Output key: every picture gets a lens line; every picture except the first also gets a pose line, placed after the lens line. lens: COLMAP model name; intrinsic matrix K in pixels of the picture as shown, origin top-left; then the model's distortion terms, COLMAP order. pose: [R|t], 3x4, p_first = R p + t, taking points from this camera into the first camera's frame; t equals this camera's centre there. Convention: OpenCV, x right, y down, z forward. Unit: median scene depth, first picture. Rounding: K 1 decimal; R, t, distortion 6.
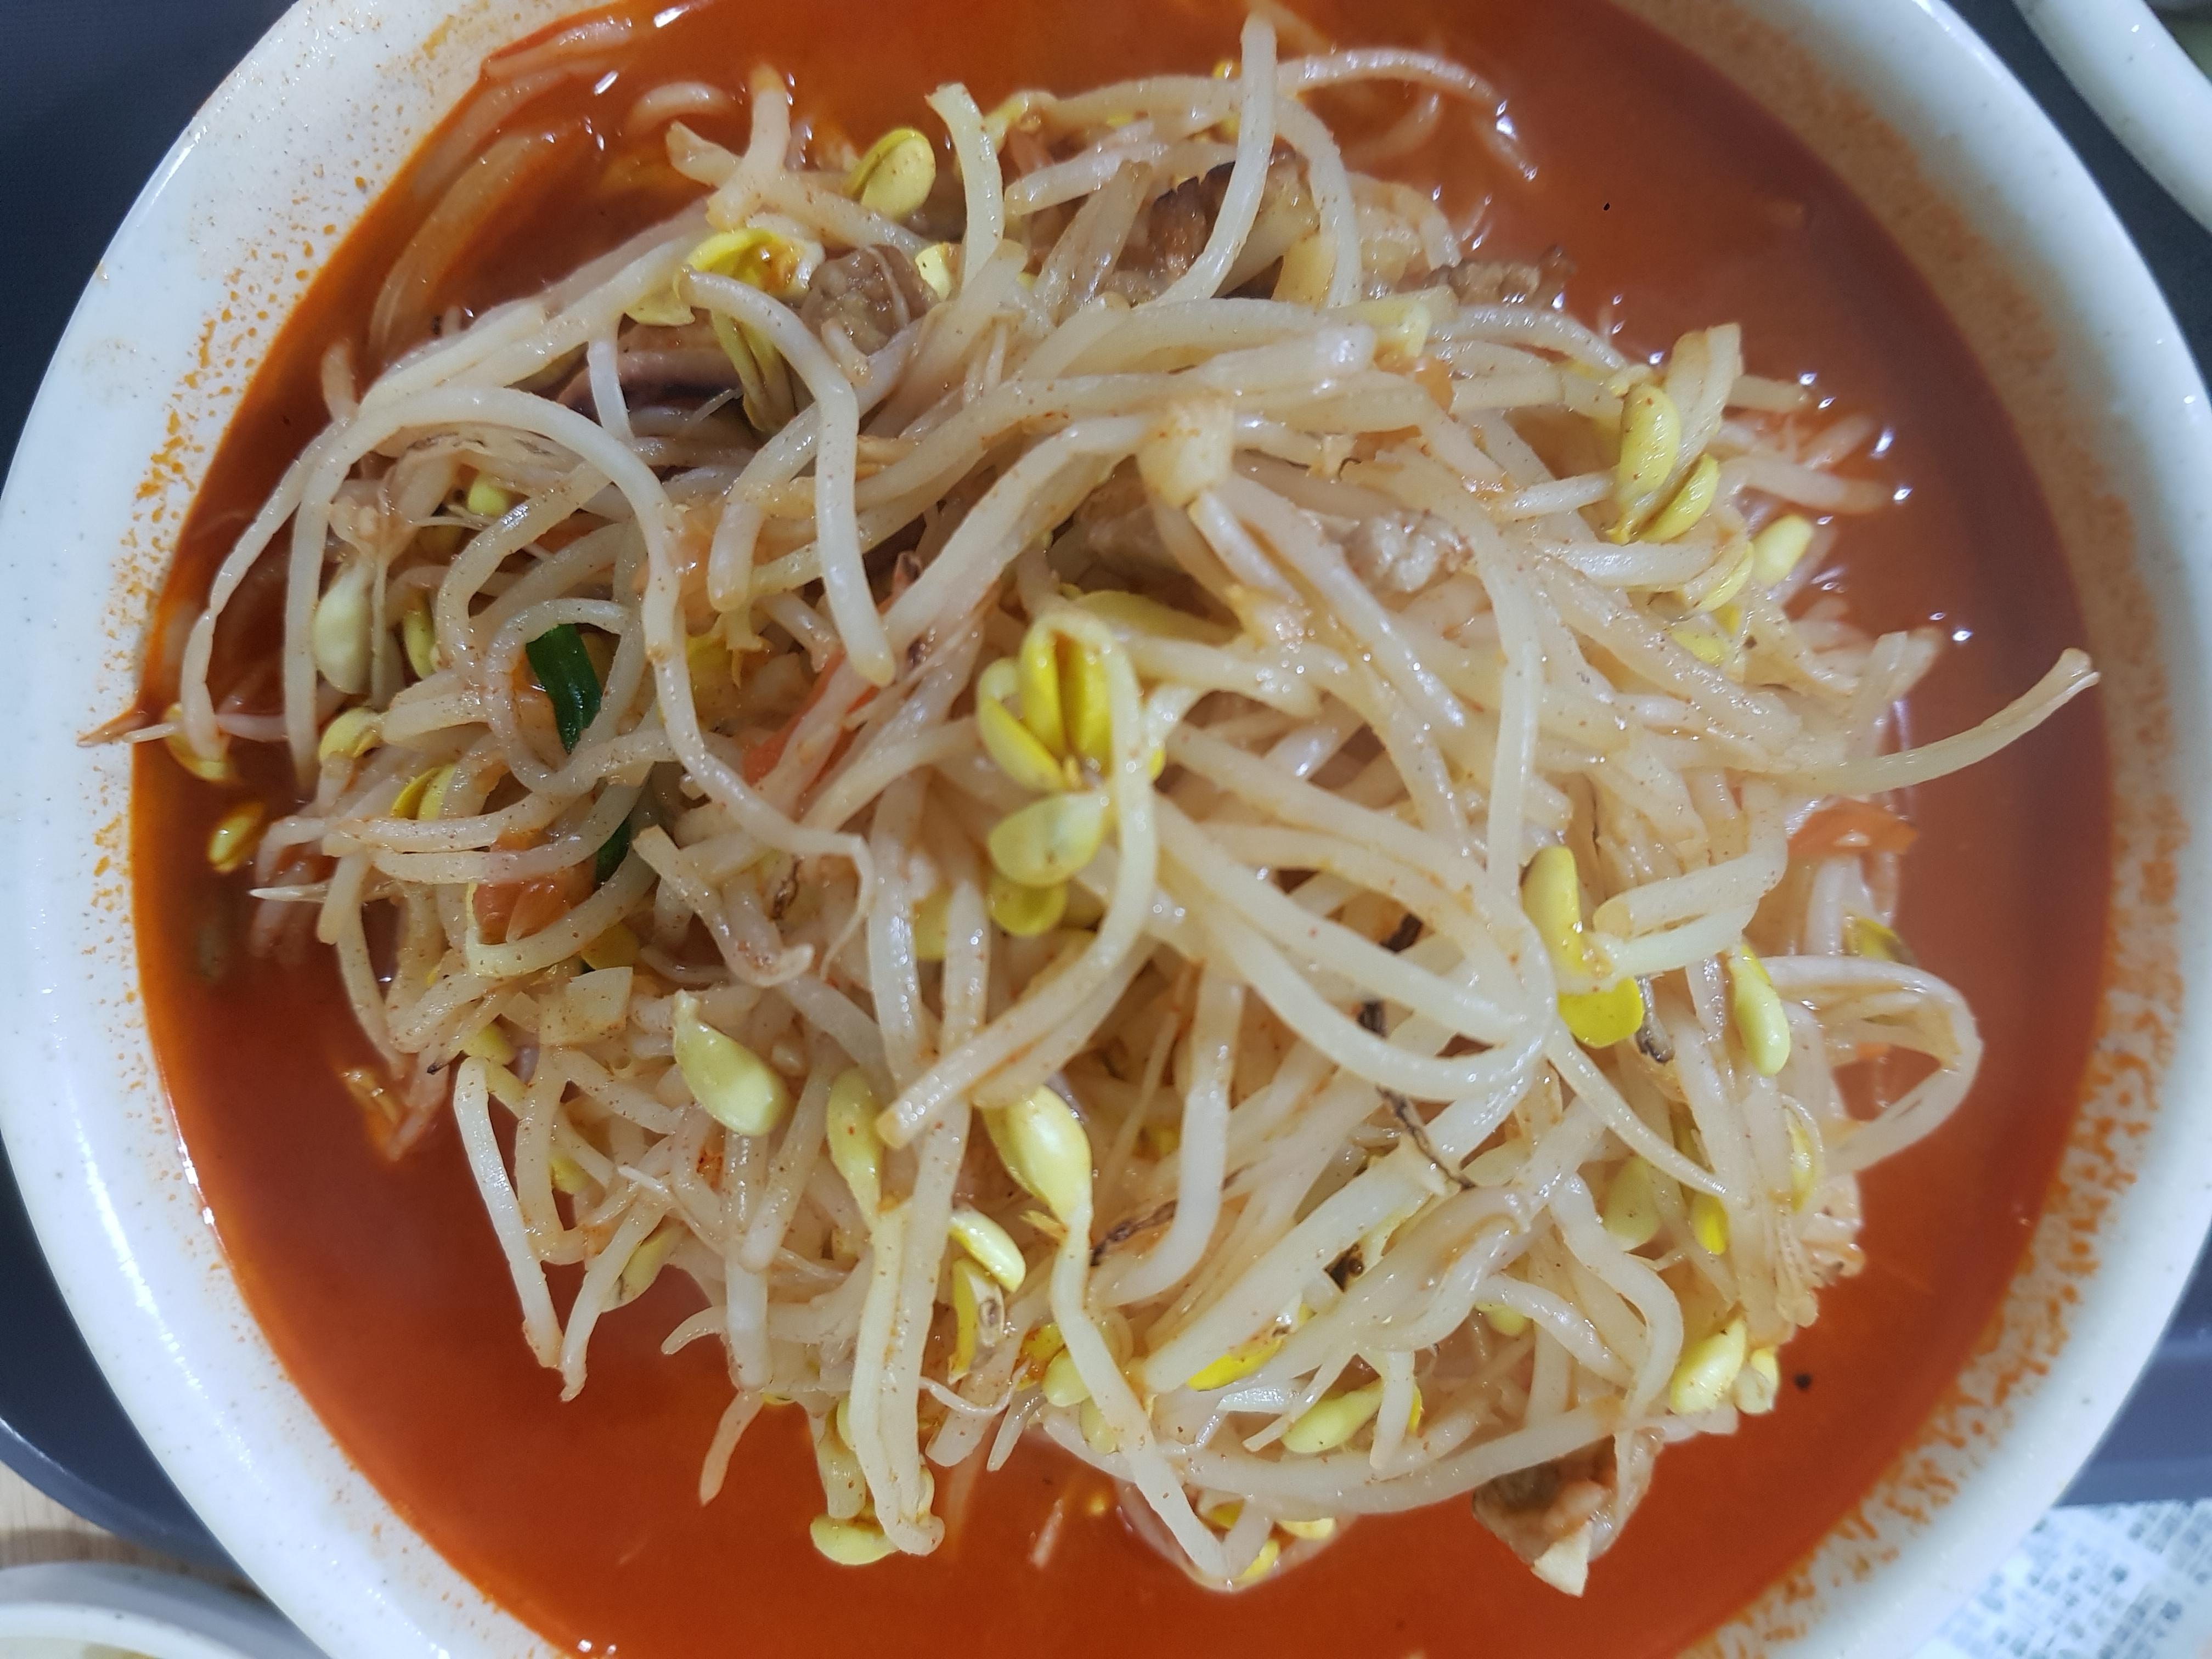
lens RADIAL K [[1653.9, 0, 1106.0], [0, 1653.9, 829.5], [0, 0, 1]] dist [0.105958, -0.159168]
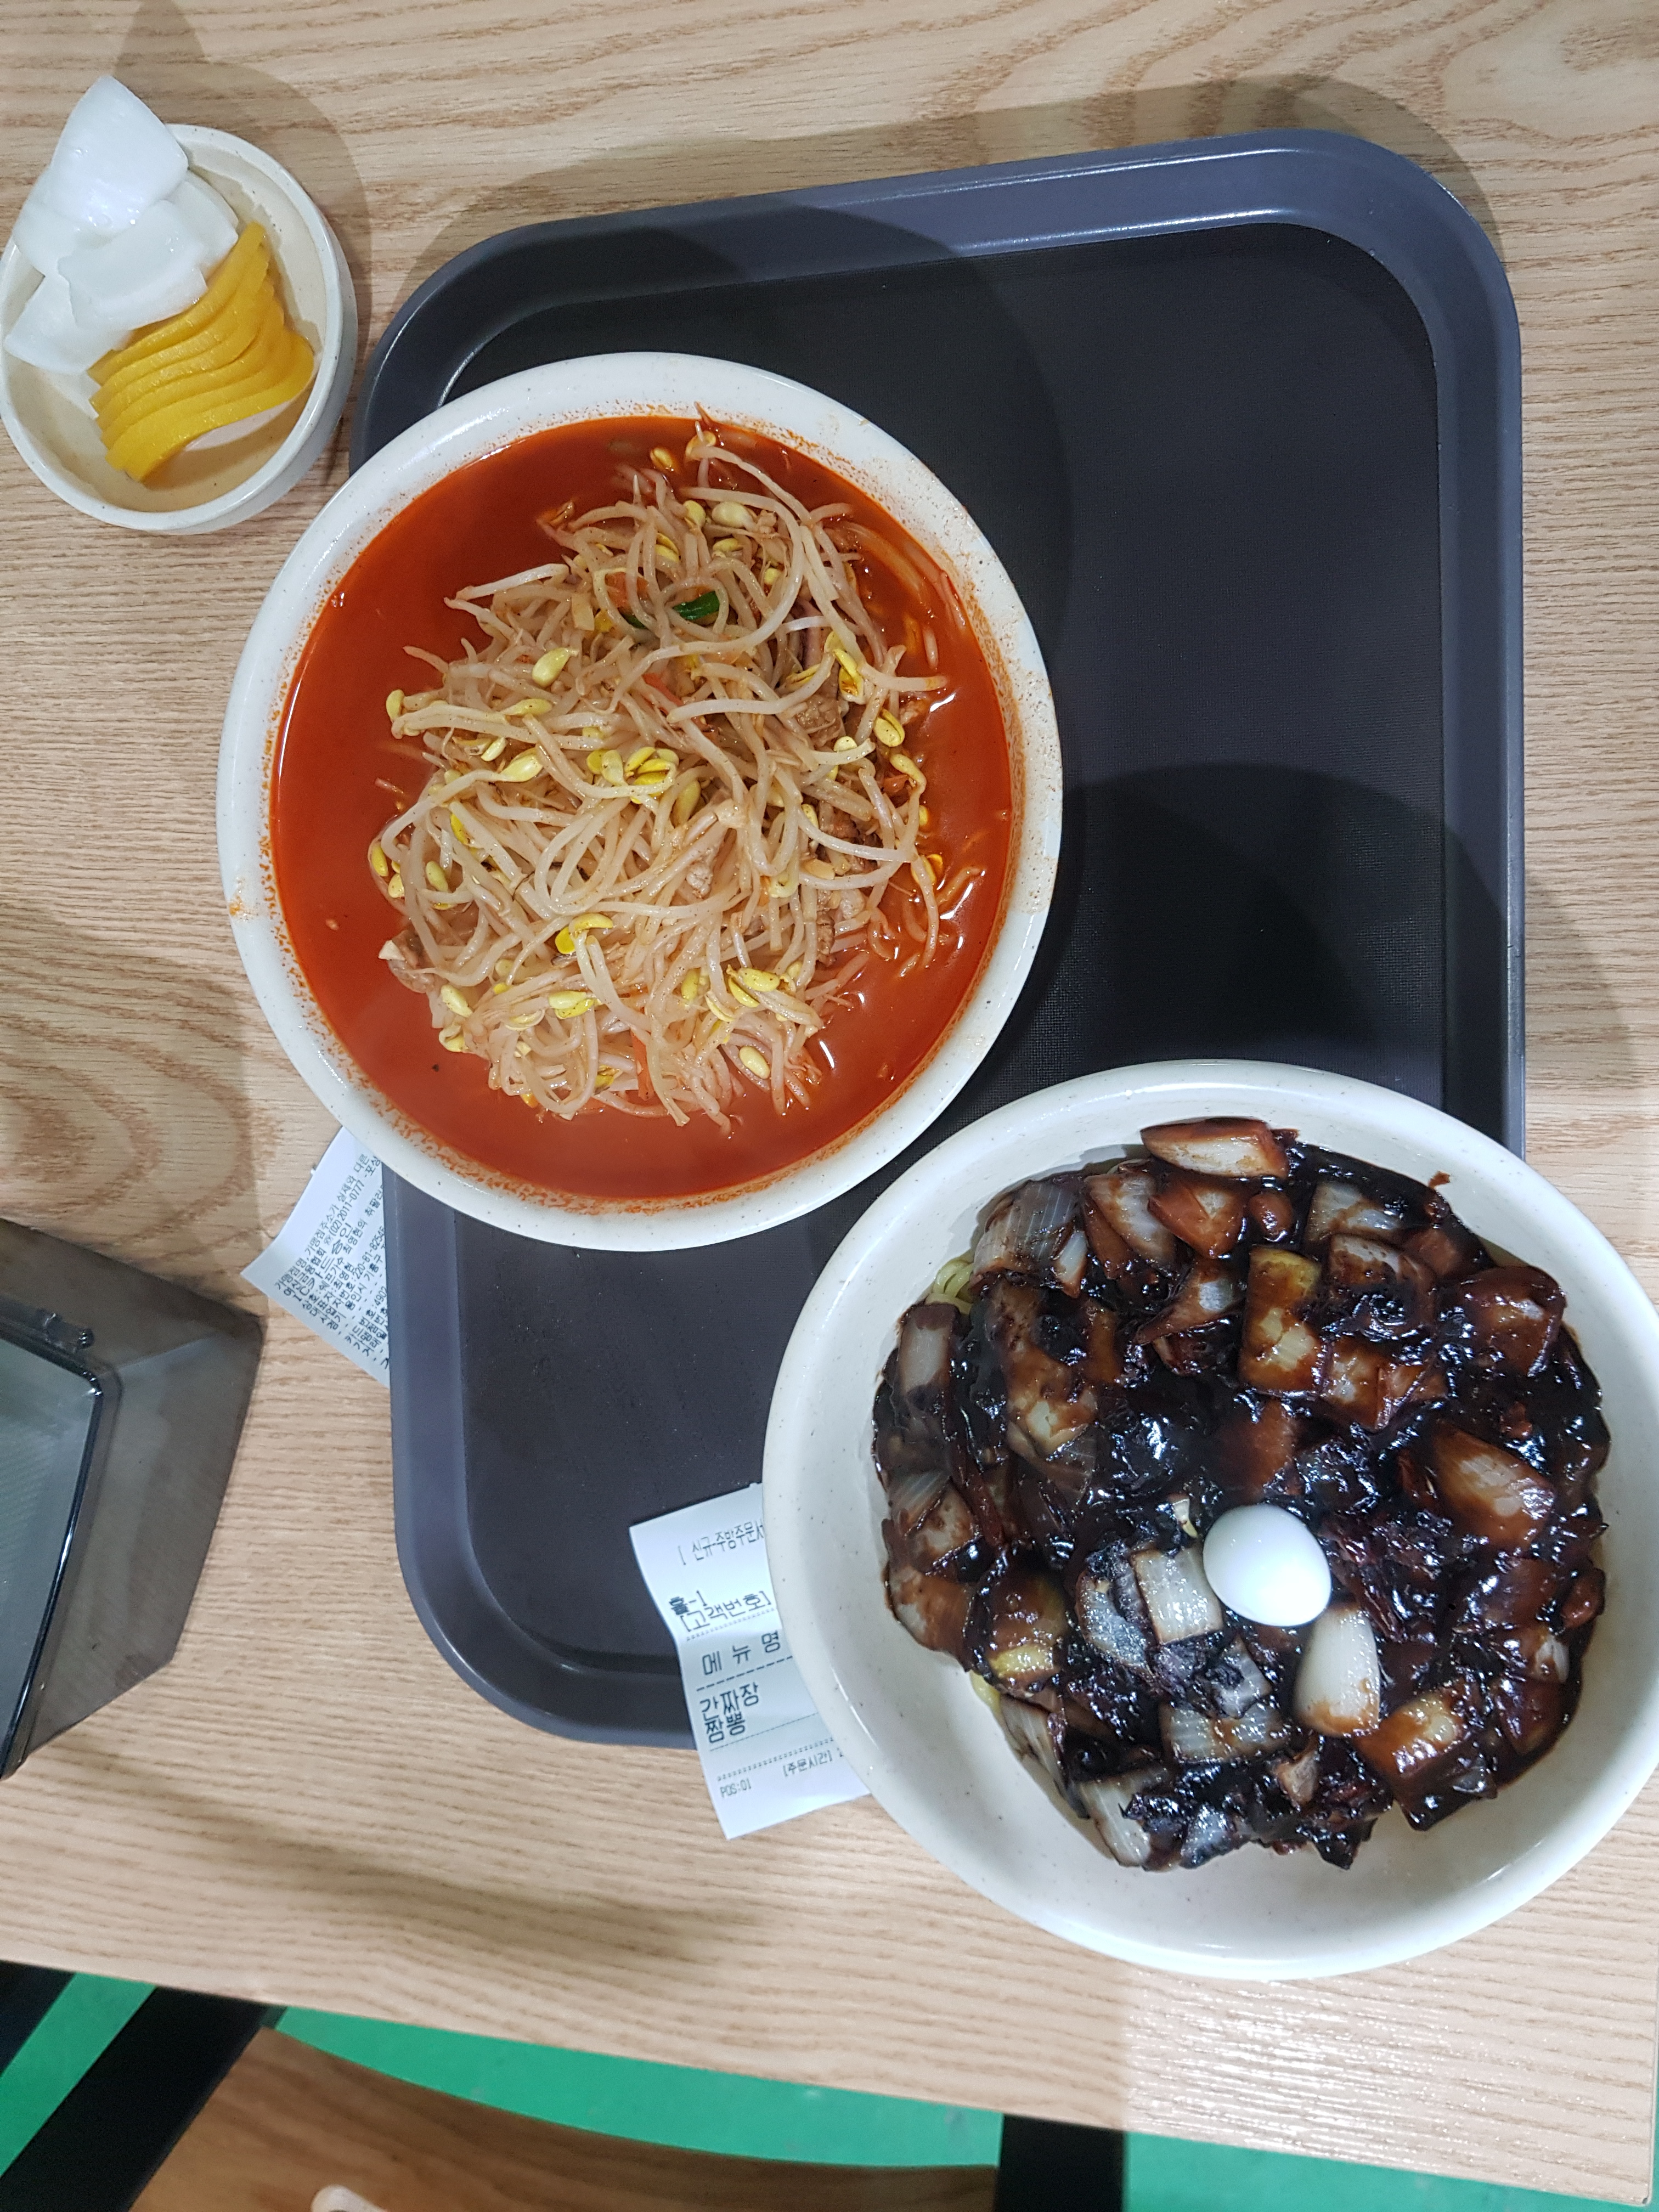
lens RADIAL K [[1653.9, 0, 829.5], [0, 1653.9, 1106.0], [0, 0, 1]] dist [0.105958, -0.159168]
pose [[-0.025553, 0.996699, 0.077065, 0.313491], [-0.997070, -0.030970, 0.069941, -0.571575], [0.072097, -0.075052, 0.994570, -1.969142]]
